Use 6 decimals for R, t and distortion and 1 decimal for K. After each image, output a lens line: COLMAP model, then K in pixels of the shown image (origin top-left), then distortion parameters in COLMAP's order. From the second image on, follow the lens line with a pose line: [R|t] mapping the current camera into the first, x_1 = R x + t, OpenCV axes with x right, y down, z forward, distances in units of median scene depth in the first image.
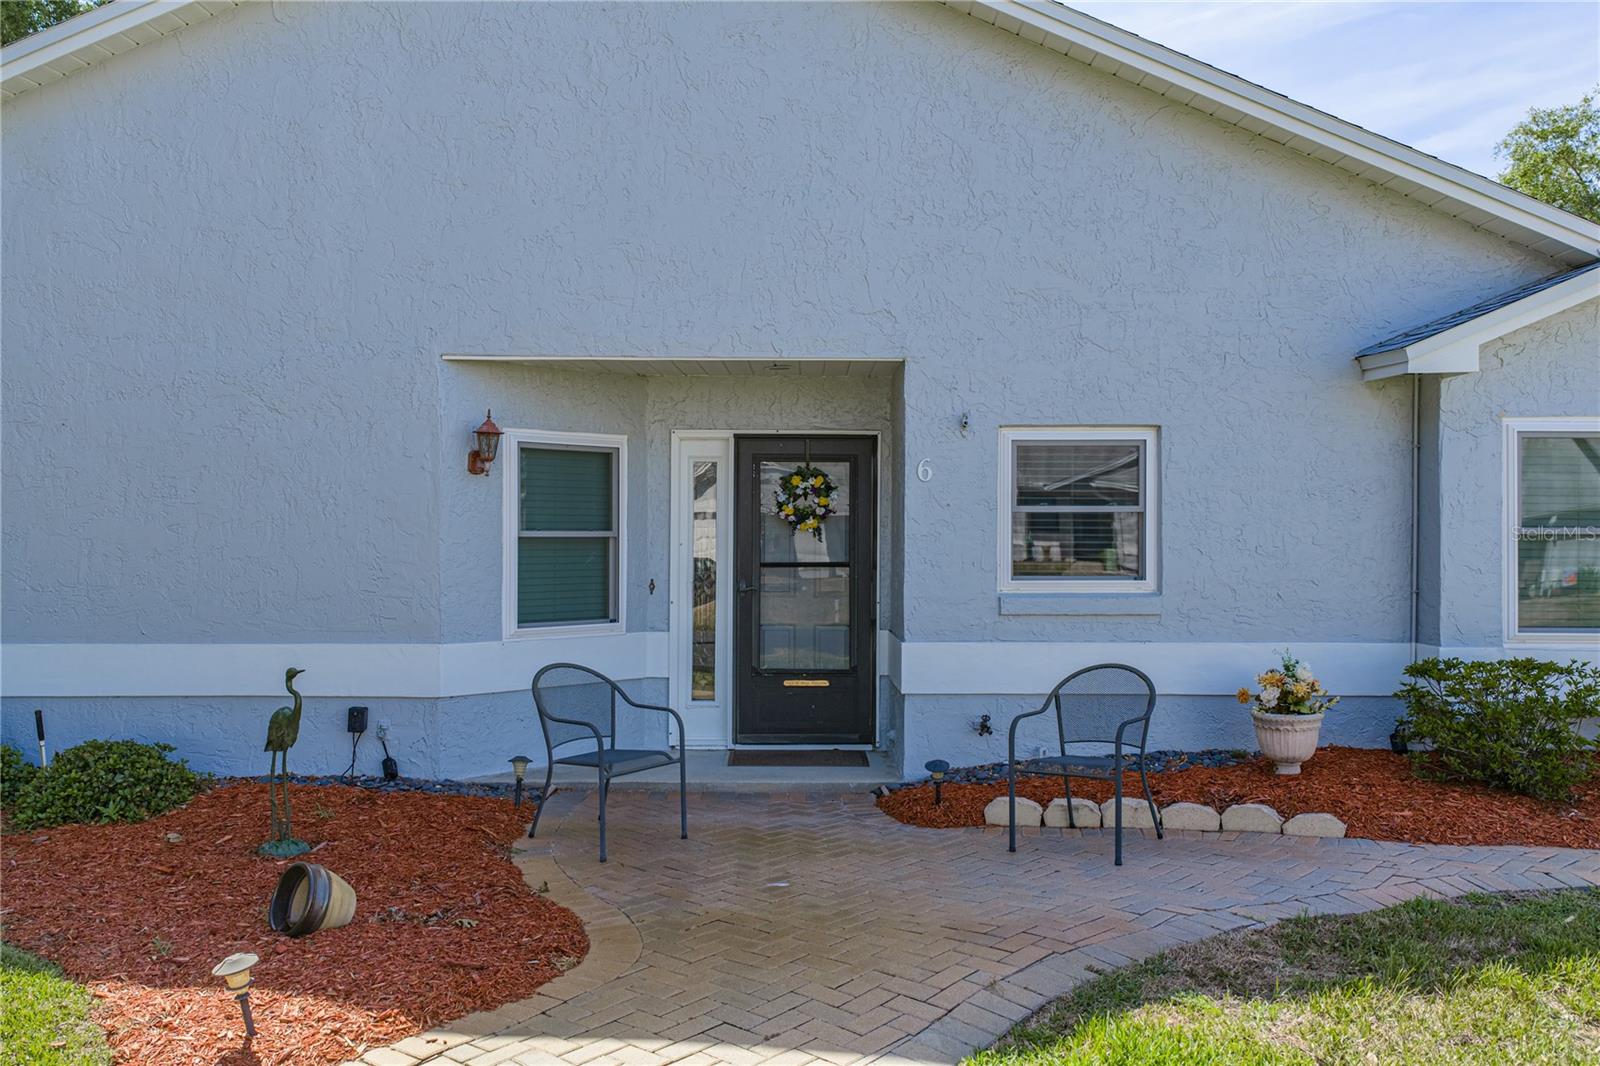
lens RADIAL K [[1330.6, 0, 799.6], [0, 1330.6, 540.6], [0, 0, 1]] dist [0.037849, -0.013826]
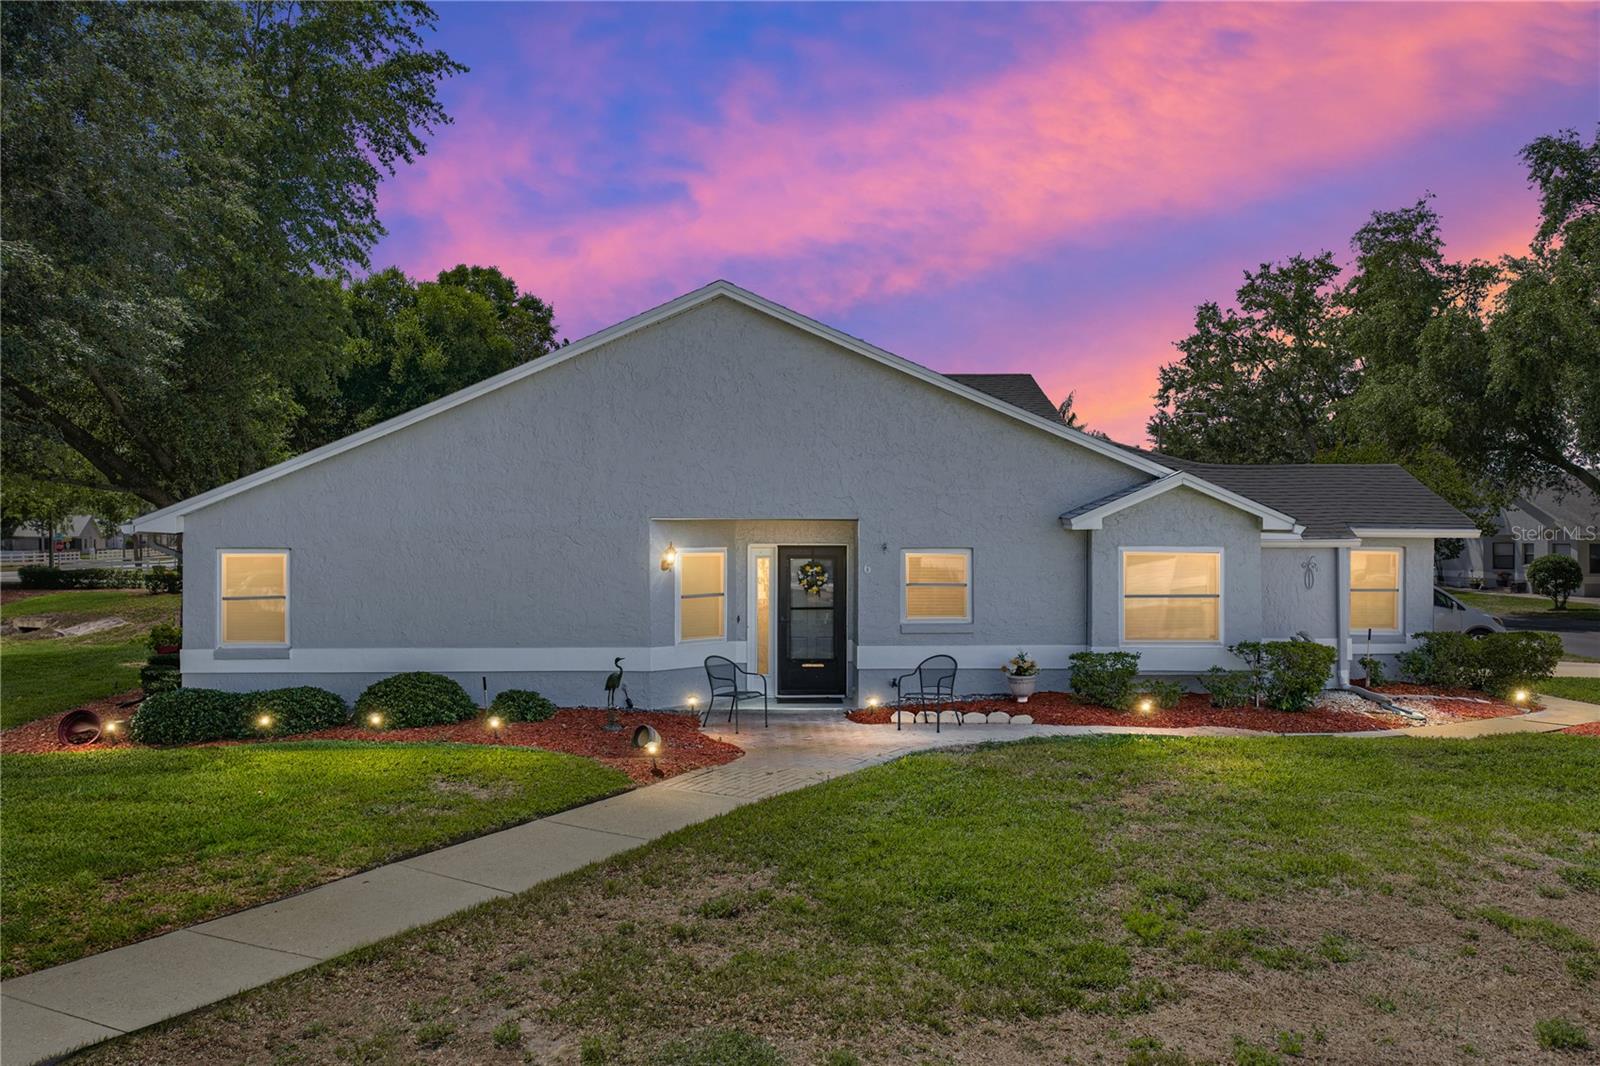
lens RADIAL K [[1330.6, 0, 804.5], [0, 1330.6, 535.0], [0, 0, 1]] dist [0.037849, -0.013826]
pose [[0.999822, -0.002993, 0.018614, -0.052406], [0.003031, 0.999993, -0.001981, -0.105433], [-0.018608, 0.002038, 0.999825, -1.227727]]
